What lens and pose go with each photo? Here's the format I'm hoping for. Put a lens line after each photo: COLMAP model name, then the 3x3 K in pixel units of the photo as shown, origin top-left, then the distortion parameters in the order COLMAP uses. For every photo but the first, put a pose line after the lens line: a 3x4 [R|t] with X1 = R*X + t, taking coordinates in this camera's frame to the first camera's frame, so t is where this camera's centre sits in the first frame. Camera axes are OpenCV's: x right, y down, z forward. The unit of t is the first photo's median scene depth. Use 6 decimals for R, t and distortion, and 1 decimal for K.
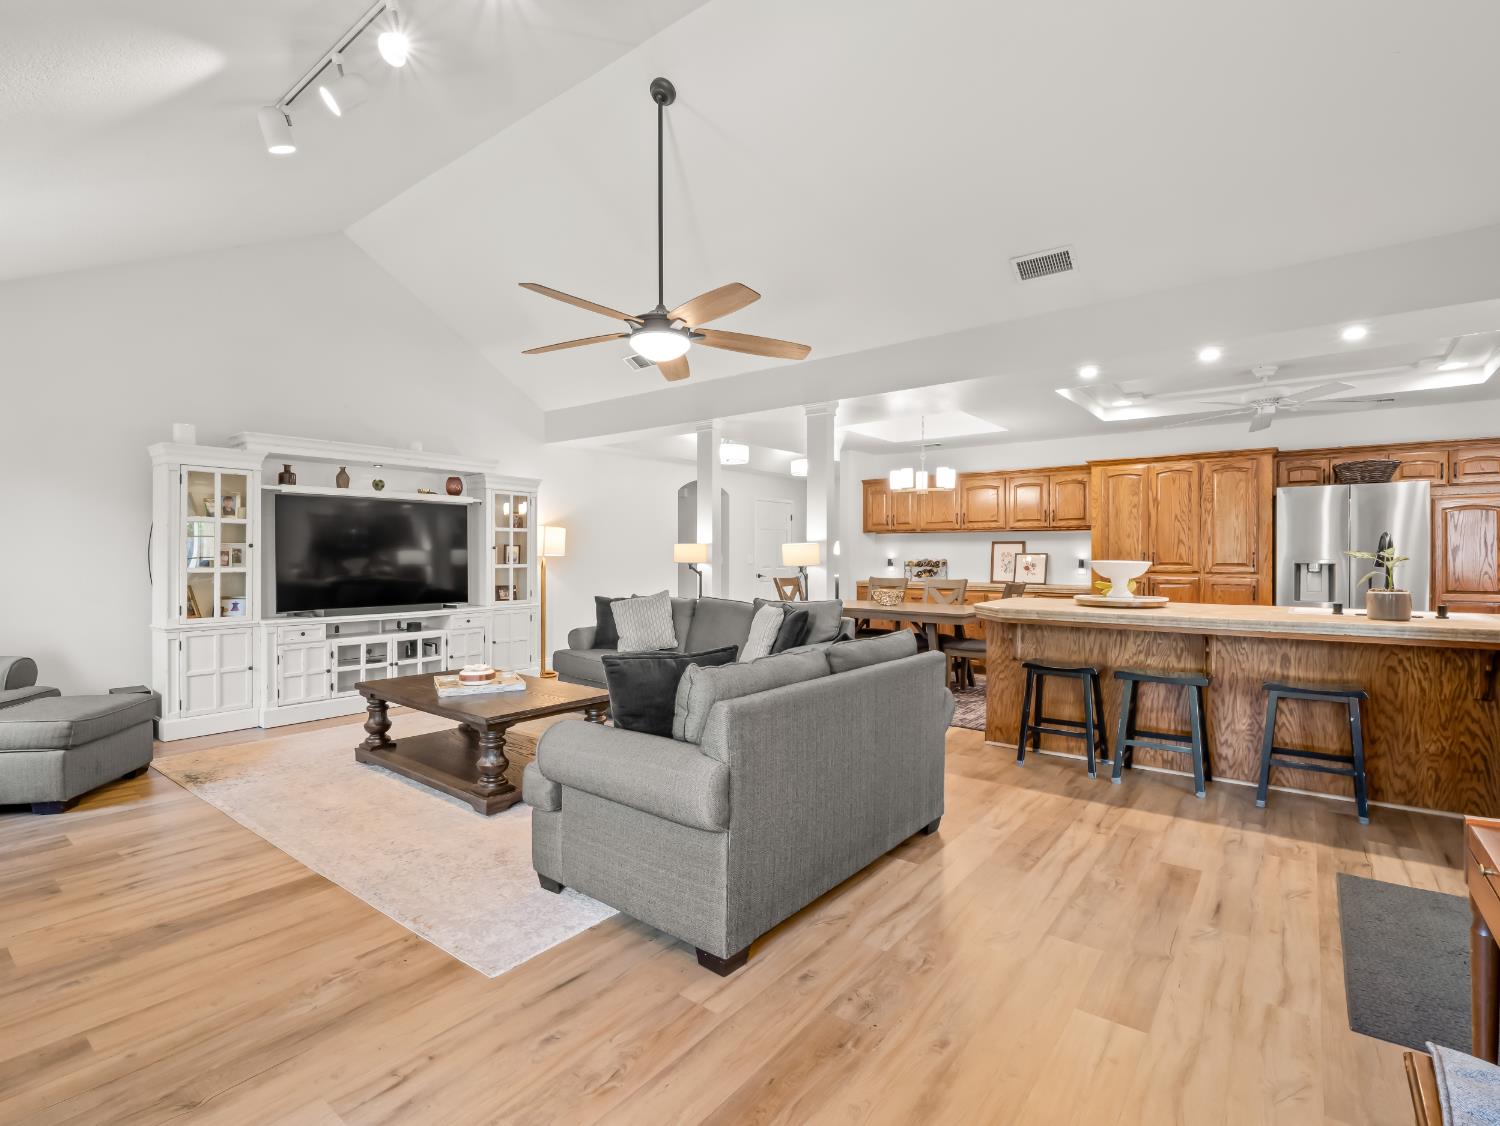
lens RADIAL K [[718.6, 0, 757.7], [0, 718.6, 554.8], [0, 0, 1]] dist [-0.014587, 0.001304]
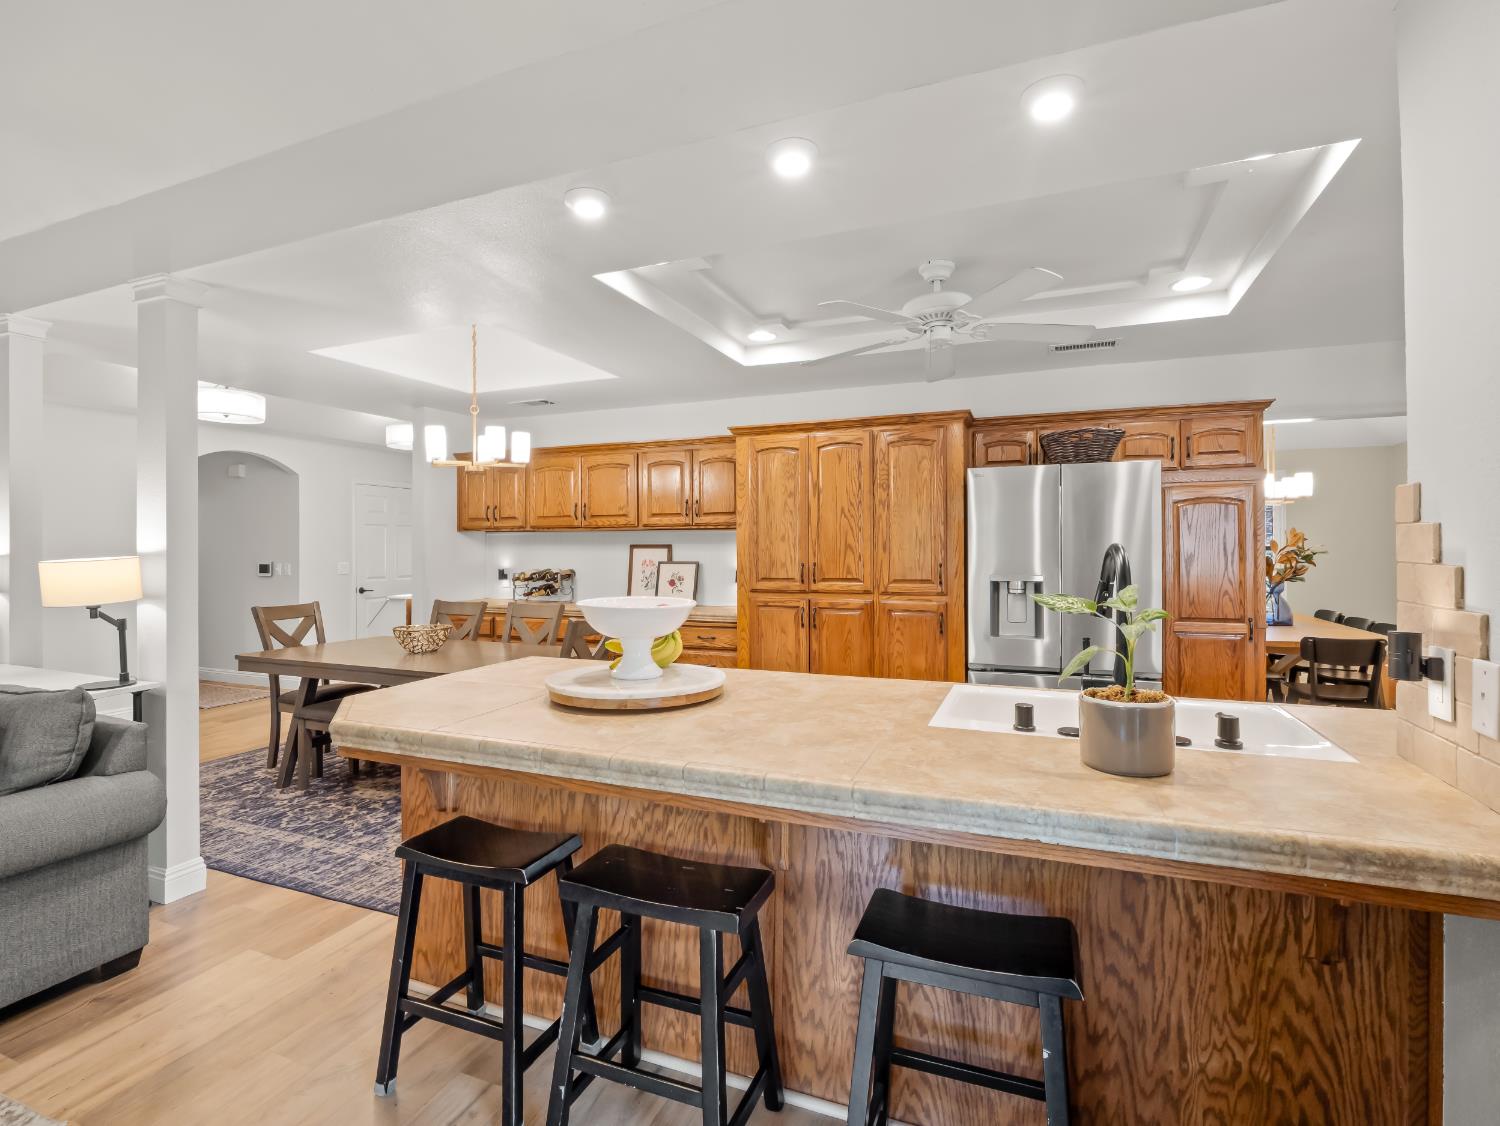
lens RADIAL K [[729.4, 0, 740.2], [0, 729.4, 542.8], [0, 0, 1]] dist [-0.013233, -0.002002]
pose [[0.965219, -0.002674, 0.261430, 0.427880], [0.005069, 0.999951, -0.008488, -0.024074], [-0.261395, 0.009518, 0.965185, 0.494722]]
